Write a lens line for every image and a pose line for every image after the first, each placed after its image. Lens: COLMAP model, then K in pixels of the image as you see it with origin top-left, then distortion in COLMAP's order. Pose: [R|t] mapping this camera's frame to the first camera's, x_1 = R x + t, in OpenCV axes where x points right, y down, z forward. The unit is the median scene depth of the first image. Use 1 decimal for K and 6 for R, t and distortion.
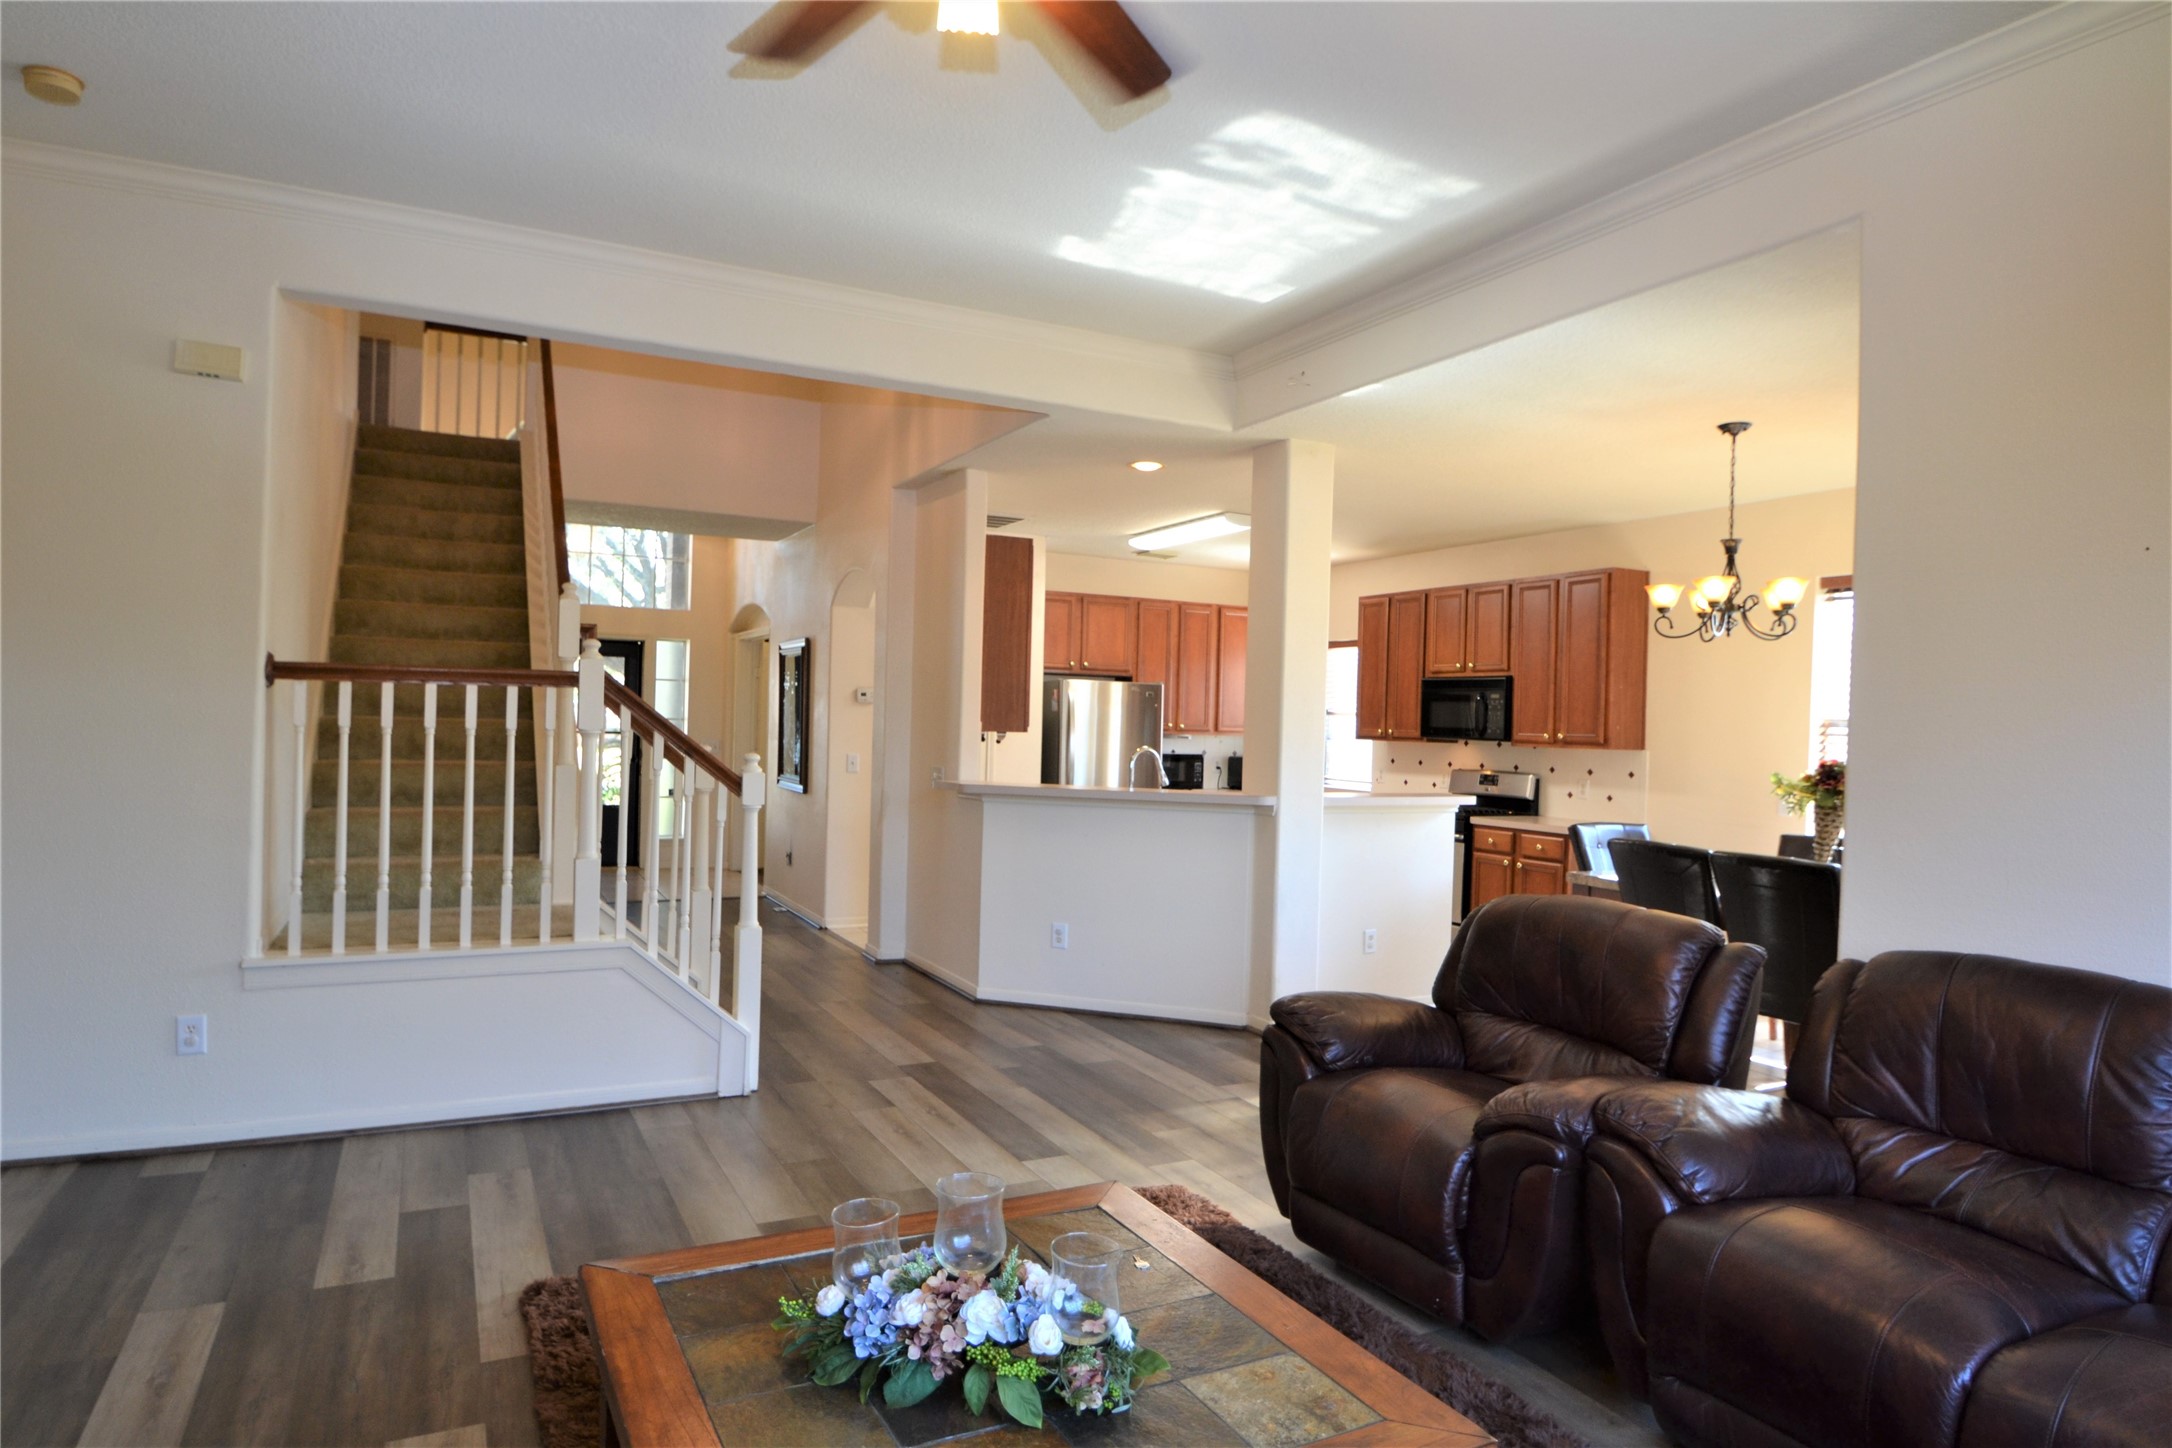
lens RADIAL K [[1255.3, 0, 1074.8], [0, 1255.3, 725.4], [0, 0, 1]] dist [-0.019889, -0.011229]
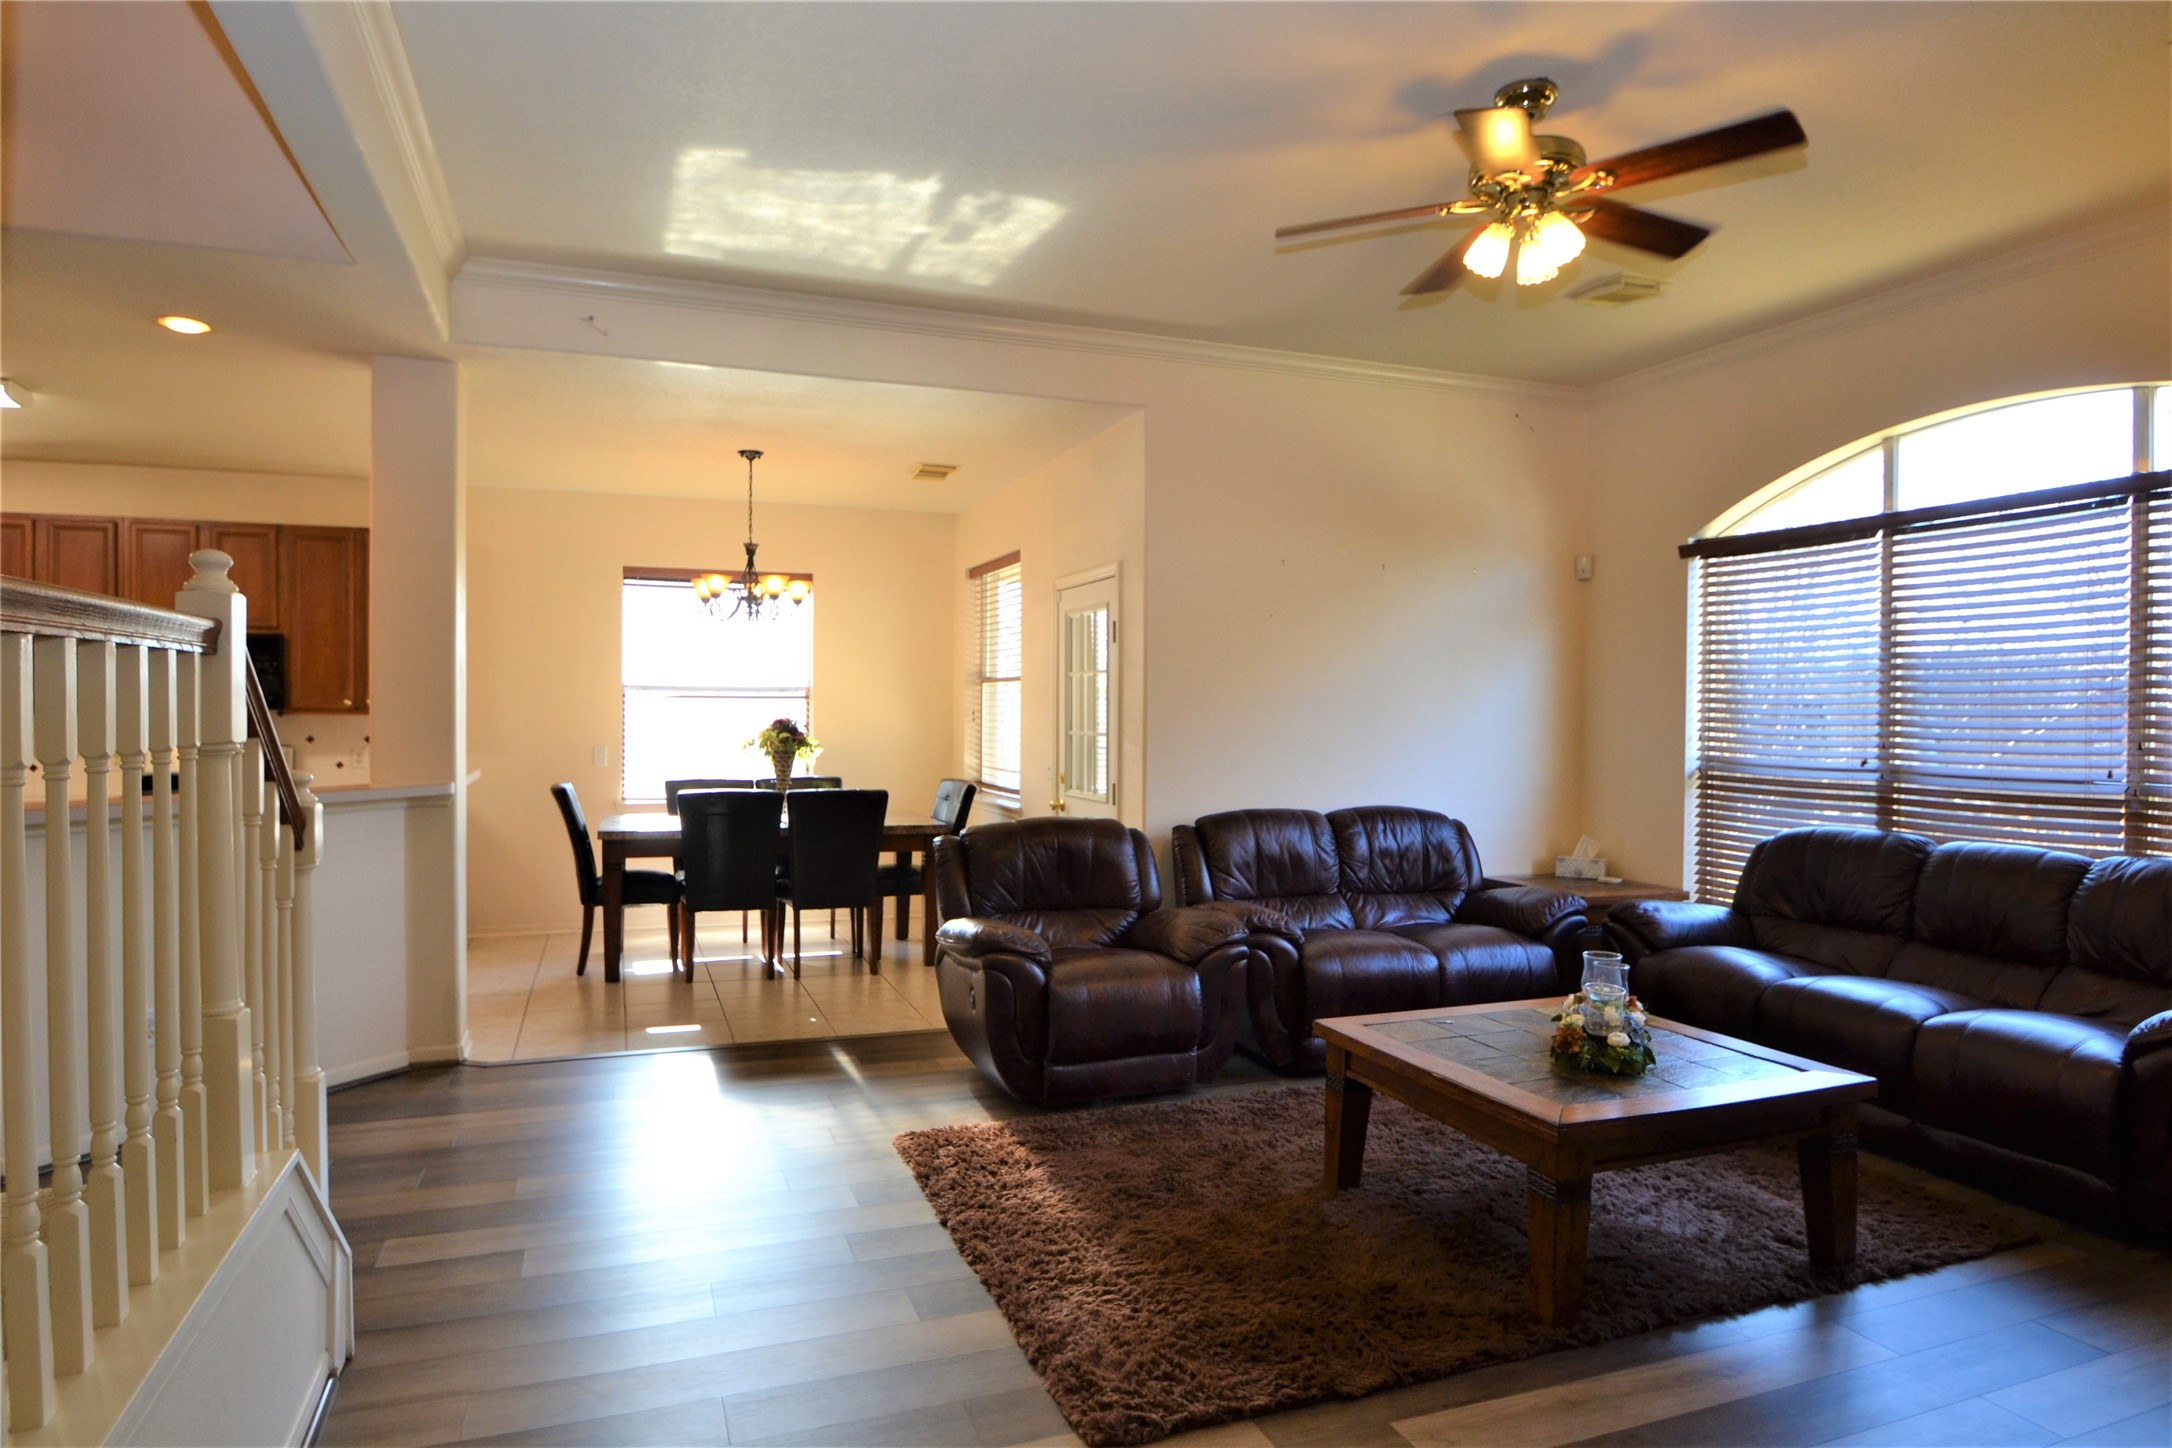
lens RADIAL K [[1255.3, 0, 1071.9], [0, 1255.3, 729.8], [0, 0, 1]] dist [-0.019889, -0.011229]
pose [[0.119612, -0.045628, 0.991772, -0.753024], [-0.000305, 0.998942, 0.045994, -0.022071], [-0.992821, -0.005804, 0.119472, 0.577199]]
